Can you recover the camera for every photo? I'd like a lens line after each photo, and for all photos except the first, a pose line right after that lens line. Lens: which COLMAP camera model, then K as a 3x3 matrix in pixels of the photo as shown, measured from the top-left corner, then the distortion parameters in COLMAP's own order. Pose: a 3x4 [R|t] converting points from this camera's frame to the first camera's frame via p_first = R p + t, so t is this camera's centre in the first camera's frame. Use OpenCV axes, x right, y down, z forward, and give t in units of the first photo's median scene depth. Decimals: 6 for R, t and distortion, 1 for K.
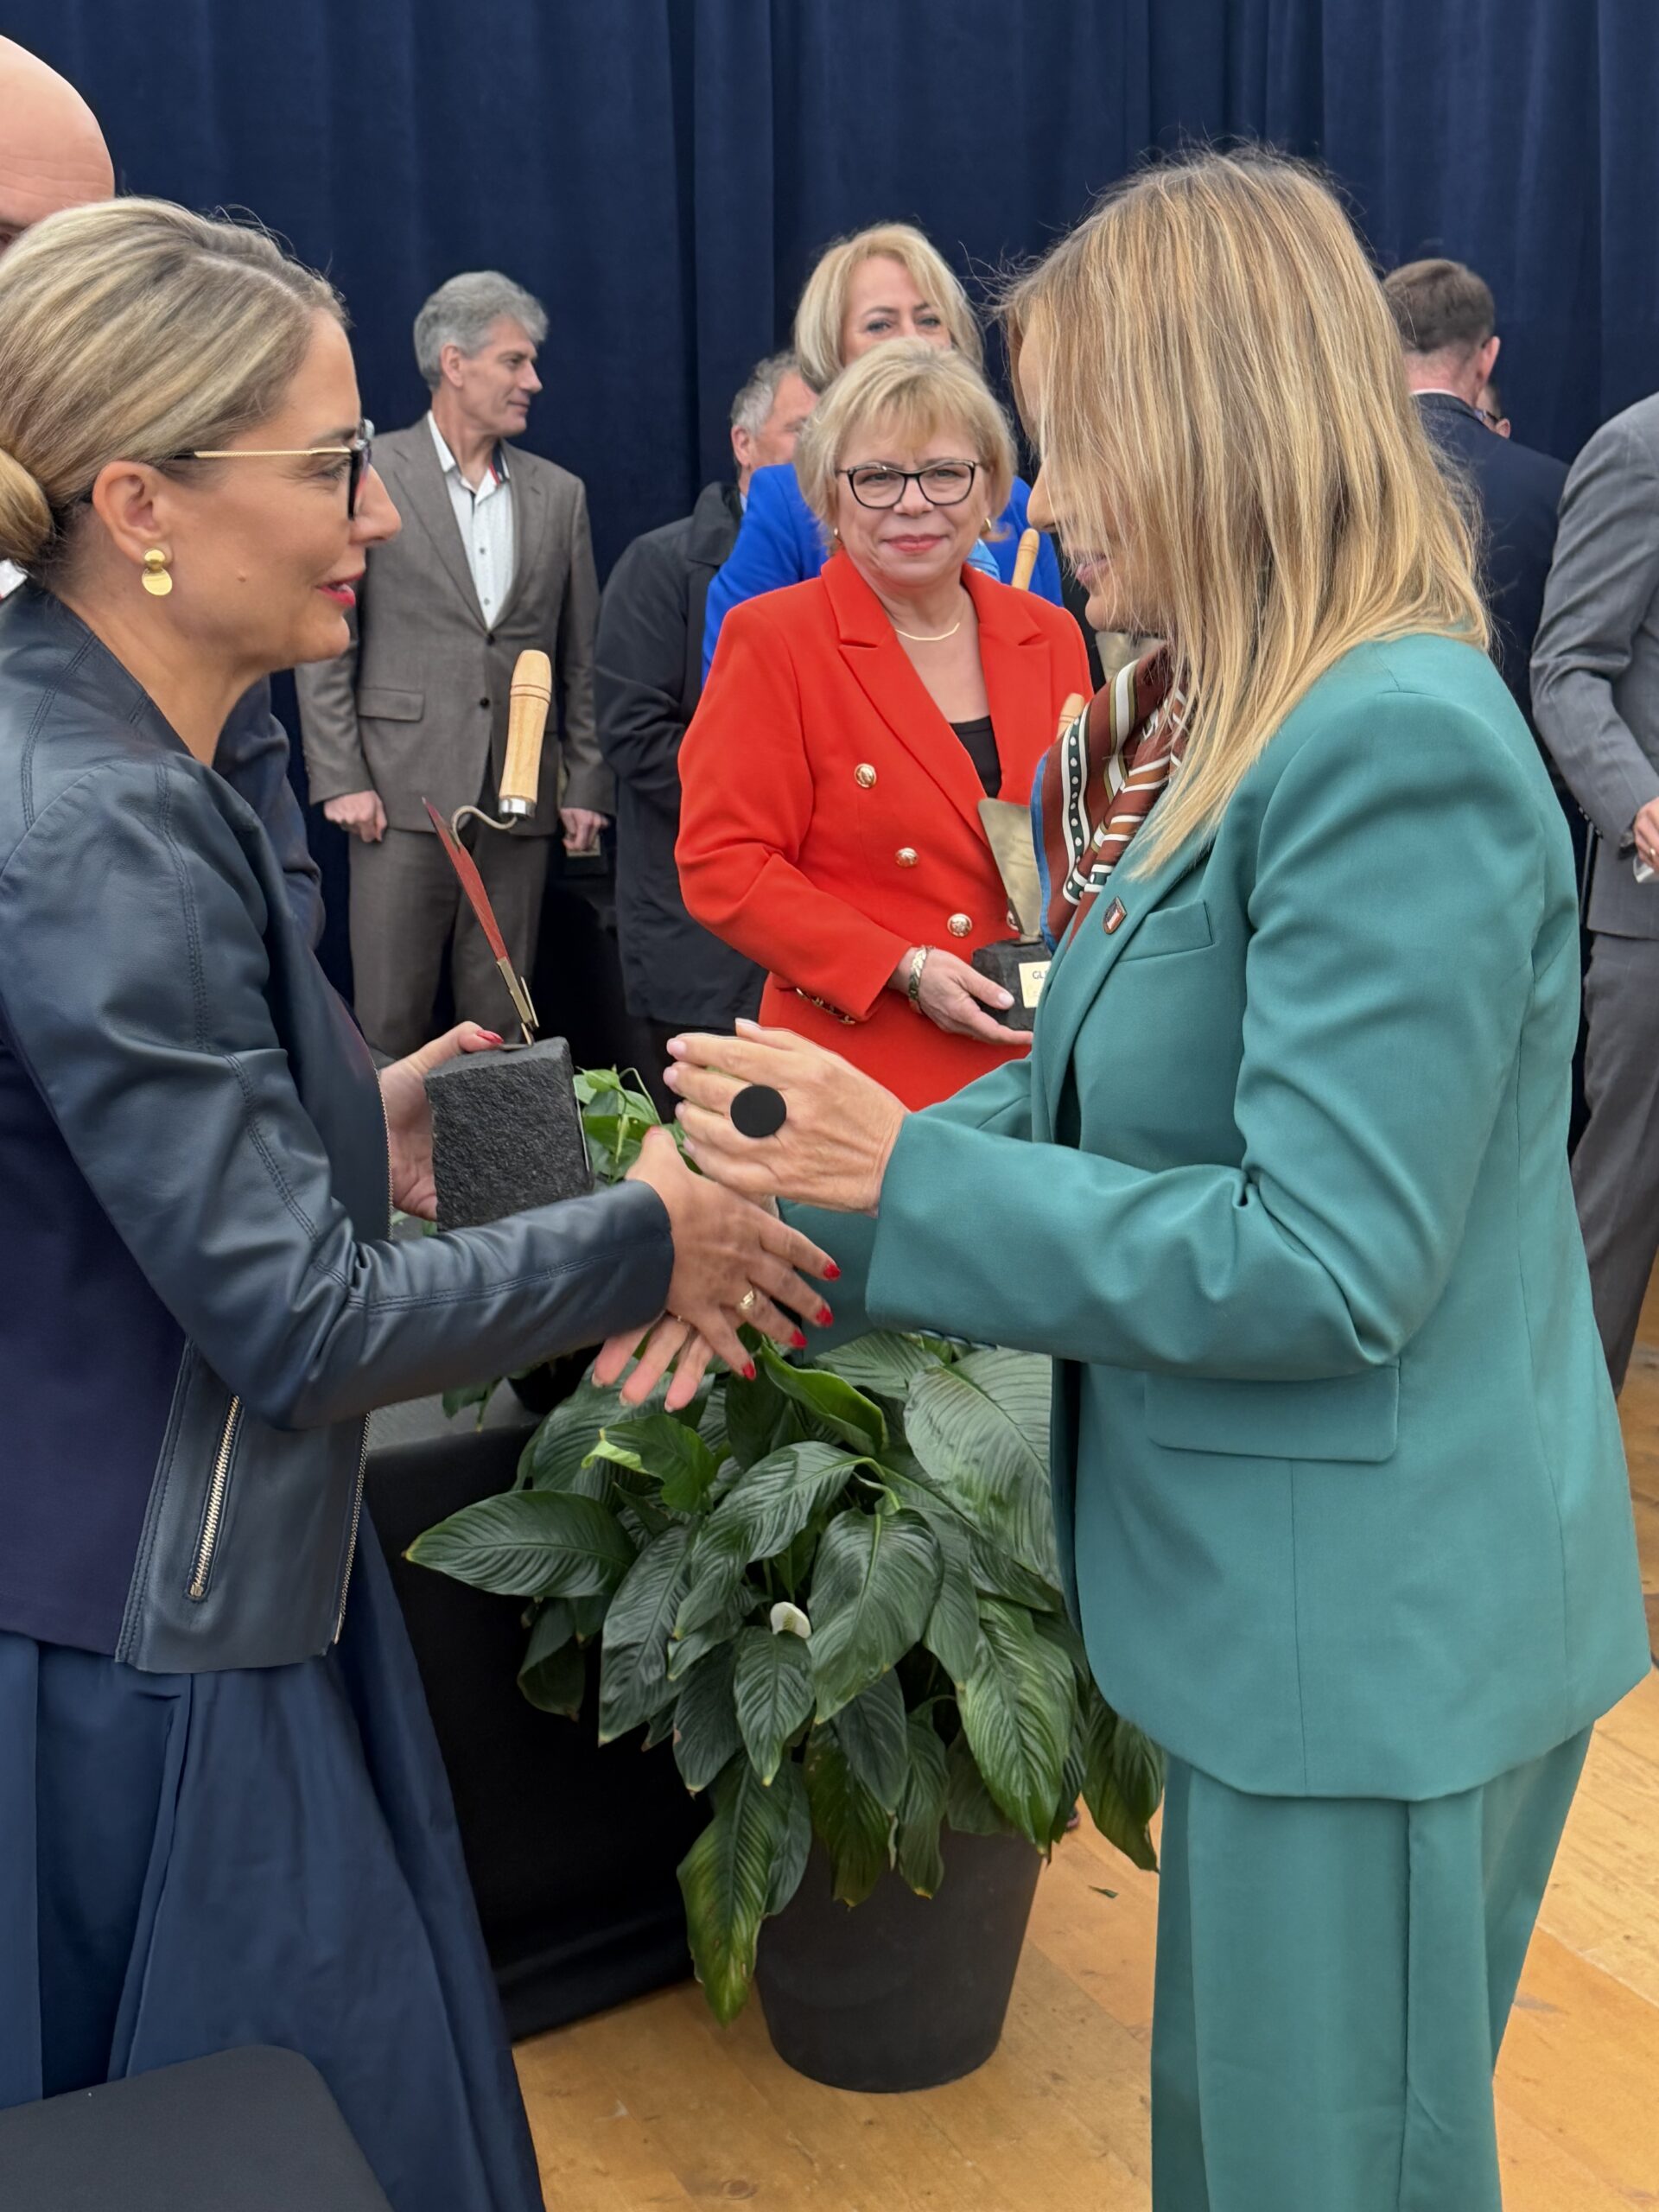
lens RADIAL K [[2932.5, 0, 969.7], [0, 2932.5, 957.9], [0, 0, 1]] dist [0.120962, 0.024453]
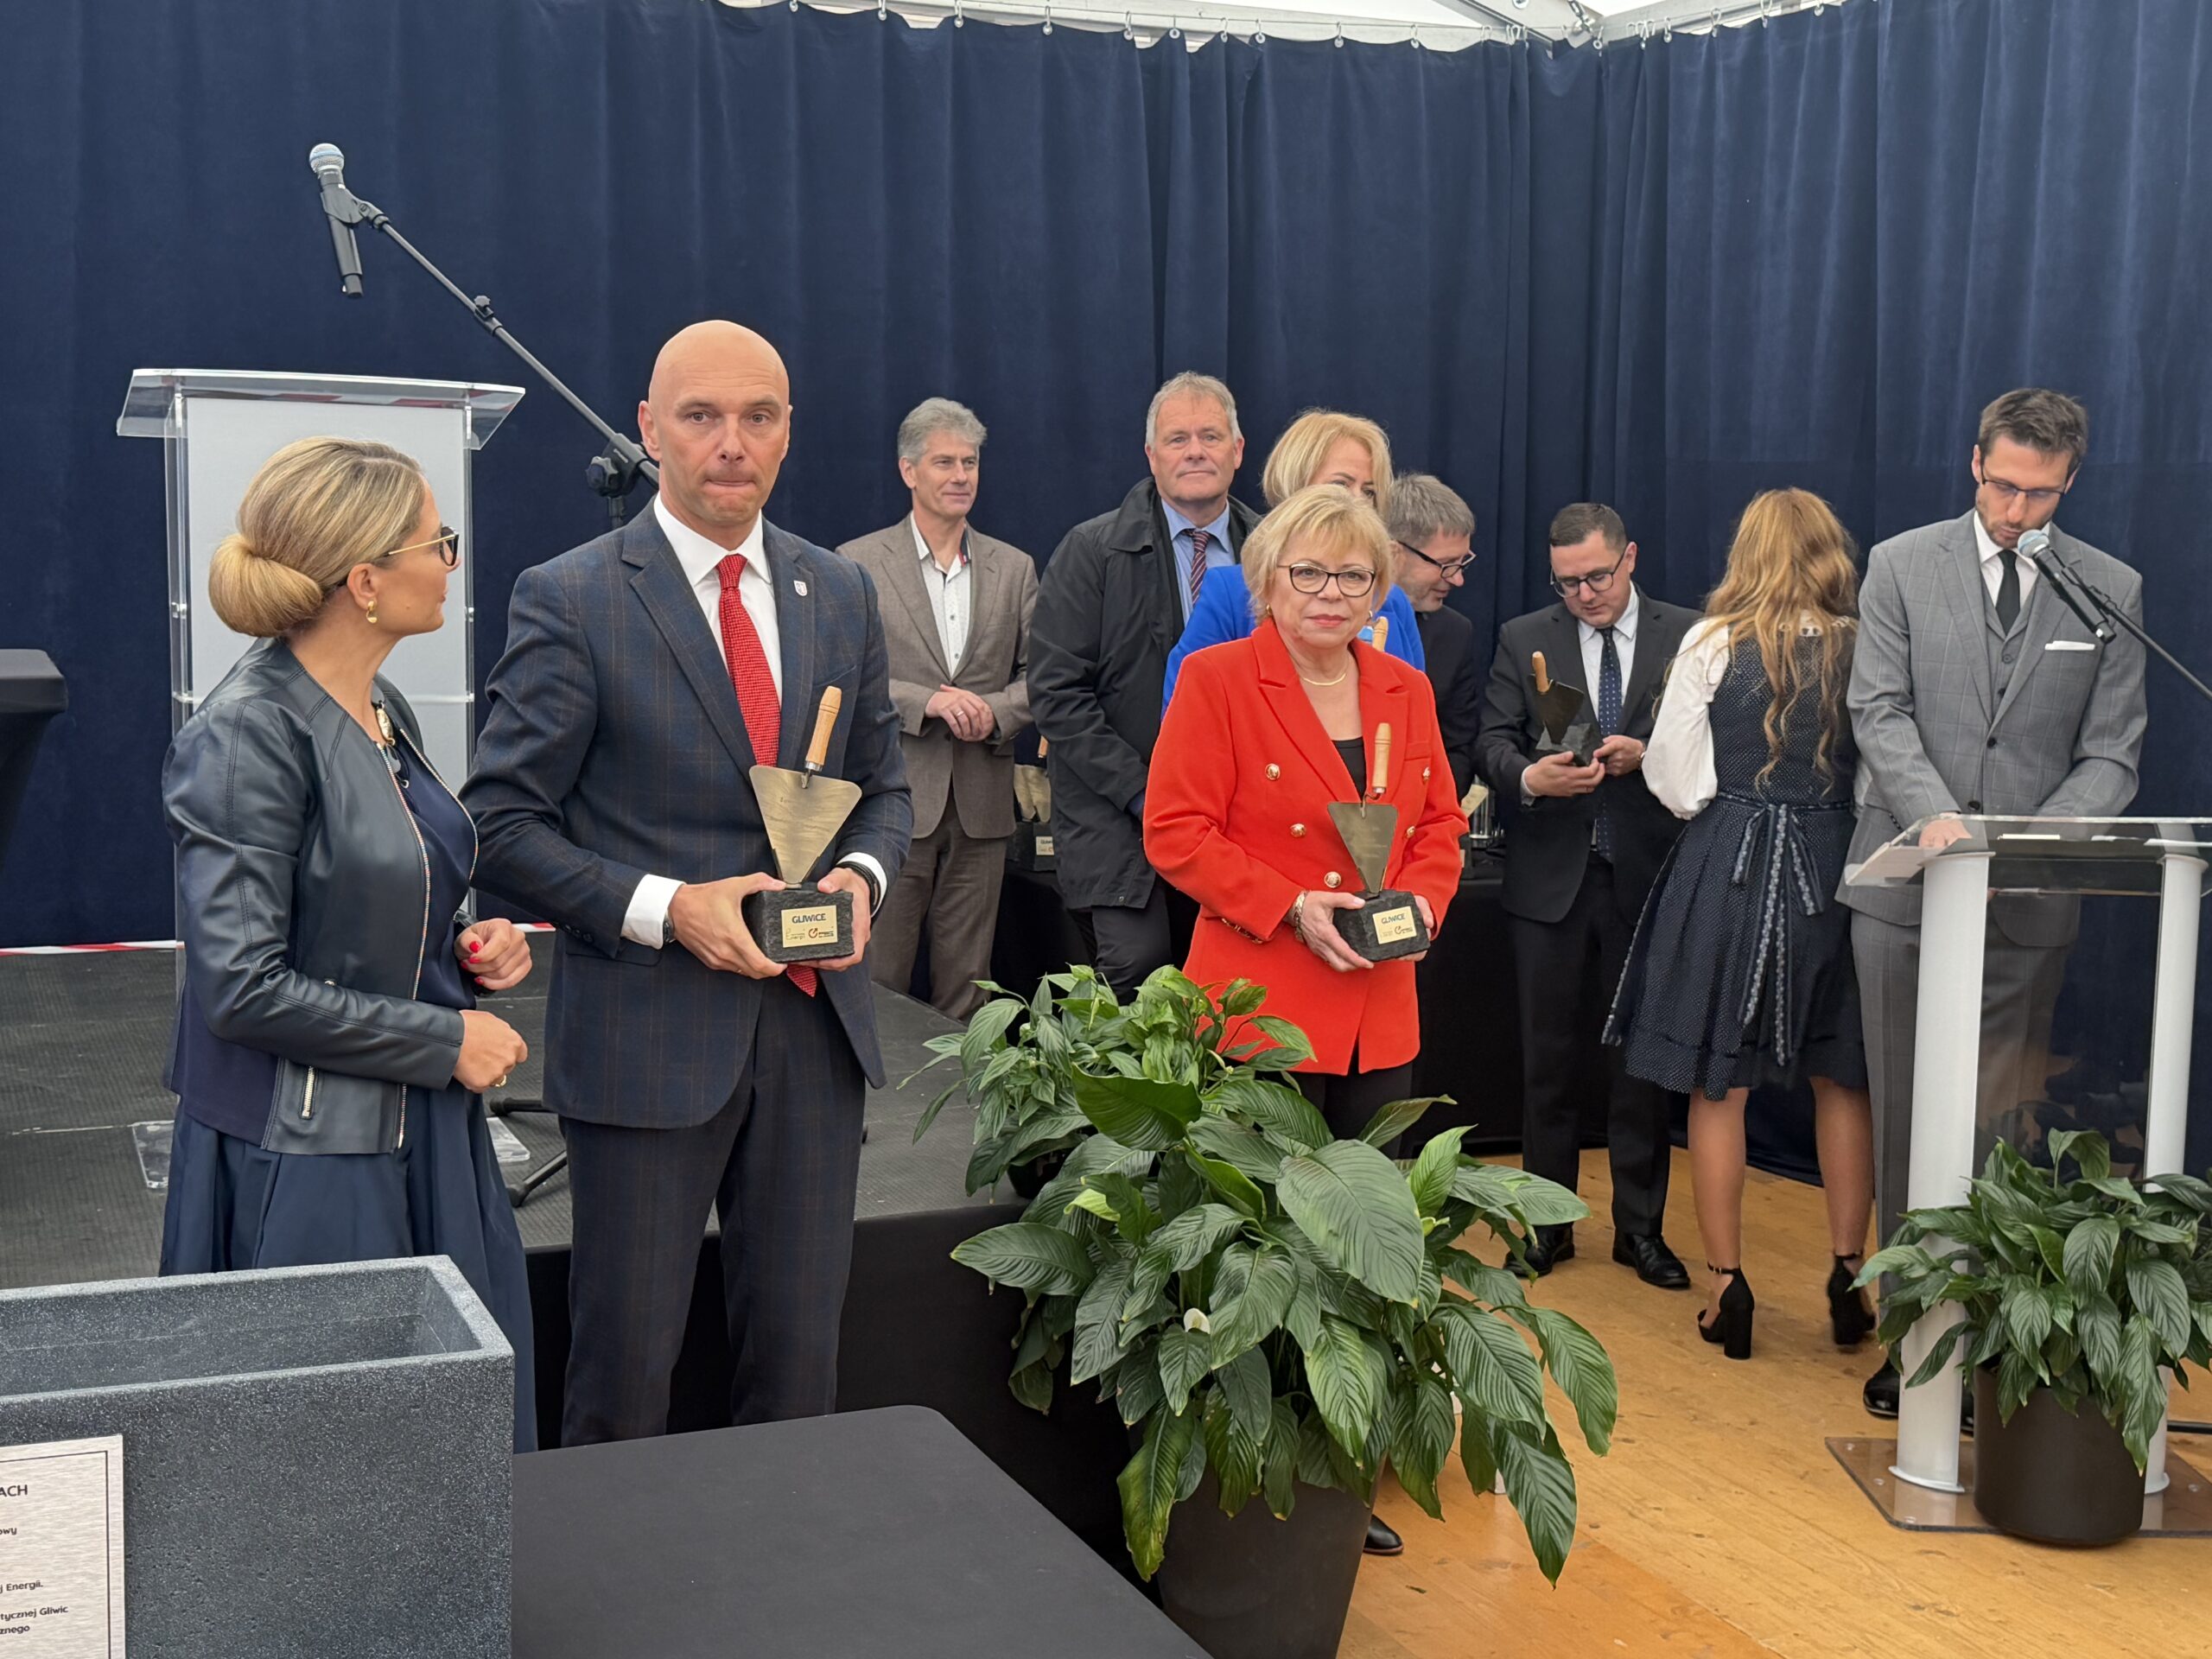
lens RADIAL K [[2932.5, 0, 1099.5], [0, 2932.5, 805.9], [0, 0, 1]] dist [0.120962, 0.024453]
pose [[0.994140, 0.035181, -0.102212, 0.033097], [-0.043140, 0.996118, -0.076737, 0.079407], [0.099115, 0.080696, 0.991799, -0.503964]]
